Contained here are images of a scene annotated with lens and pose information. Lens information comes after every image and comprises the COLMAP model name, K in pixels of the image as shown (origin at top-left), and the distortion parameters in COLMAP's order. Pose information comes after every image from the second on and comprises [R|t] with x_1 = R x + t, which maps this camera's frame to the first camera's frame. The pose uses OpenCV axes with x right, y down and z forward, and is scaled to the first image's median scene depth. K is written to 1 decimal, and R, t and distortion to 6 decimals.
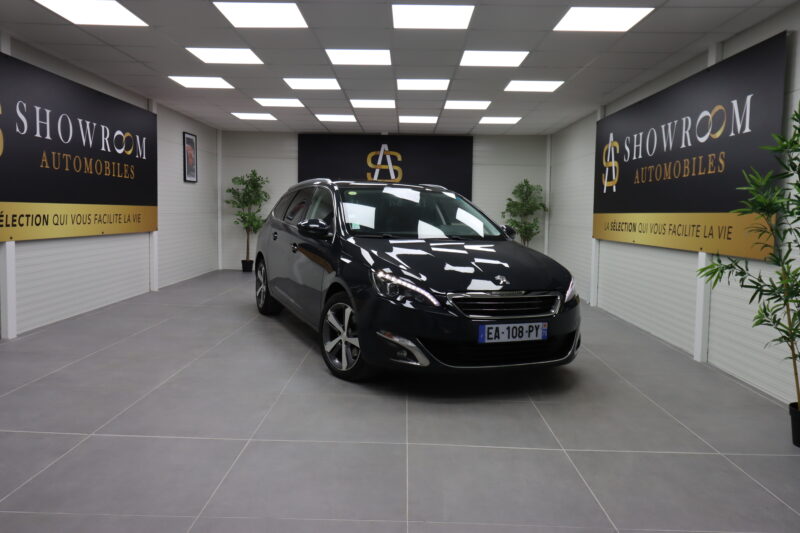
lens RADIAL K [[713.3, 0, 409.1], [0, 713.3, 252.3], [0, 0, 1]] dist [0.094093, -0.034971]
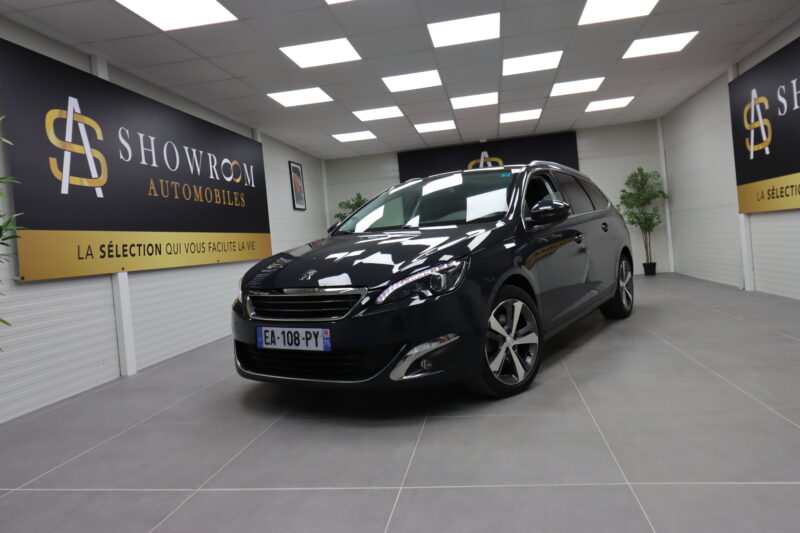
lens RADIAL K [[633.5, 0, 402.6], [0, 633.5, 248.0], [0, 0, 1]] dist [0.043154, 0.003101]
pose [[0.983959, -0.108009, -0.141982, -0.051553], [0.100711, 0.993245, -0.057640, 0.029793], [0.147249, 0.042416, 0.988190, 0.181229]]
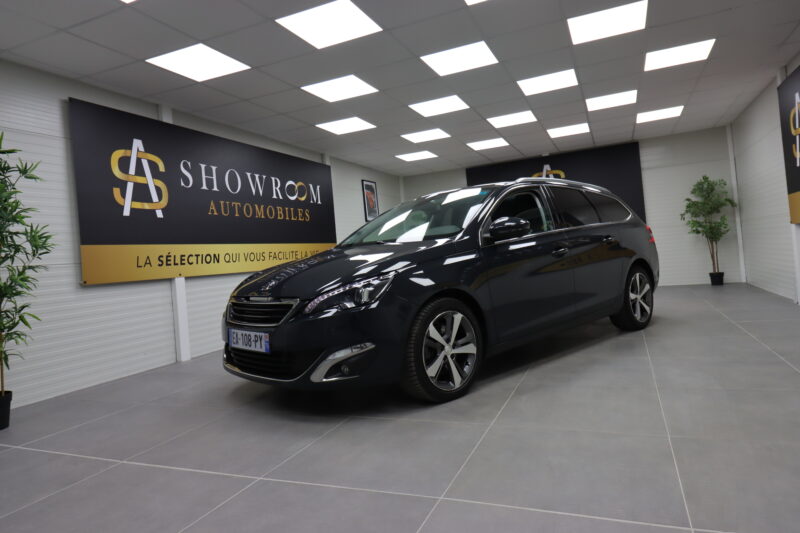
lens RADIAL K [[568.6, 0, 390.2], [0, 568.6, 248.6], [0, 0, 1]] dist [0.045027, -0.008007]
pose [[0.915744, -0.104960, -0.387809, 0.098988], [0.078155, 0.993370, -0.084304, 0.033502], [0.394087, 0.046891, 0.917876, 0.223680]]
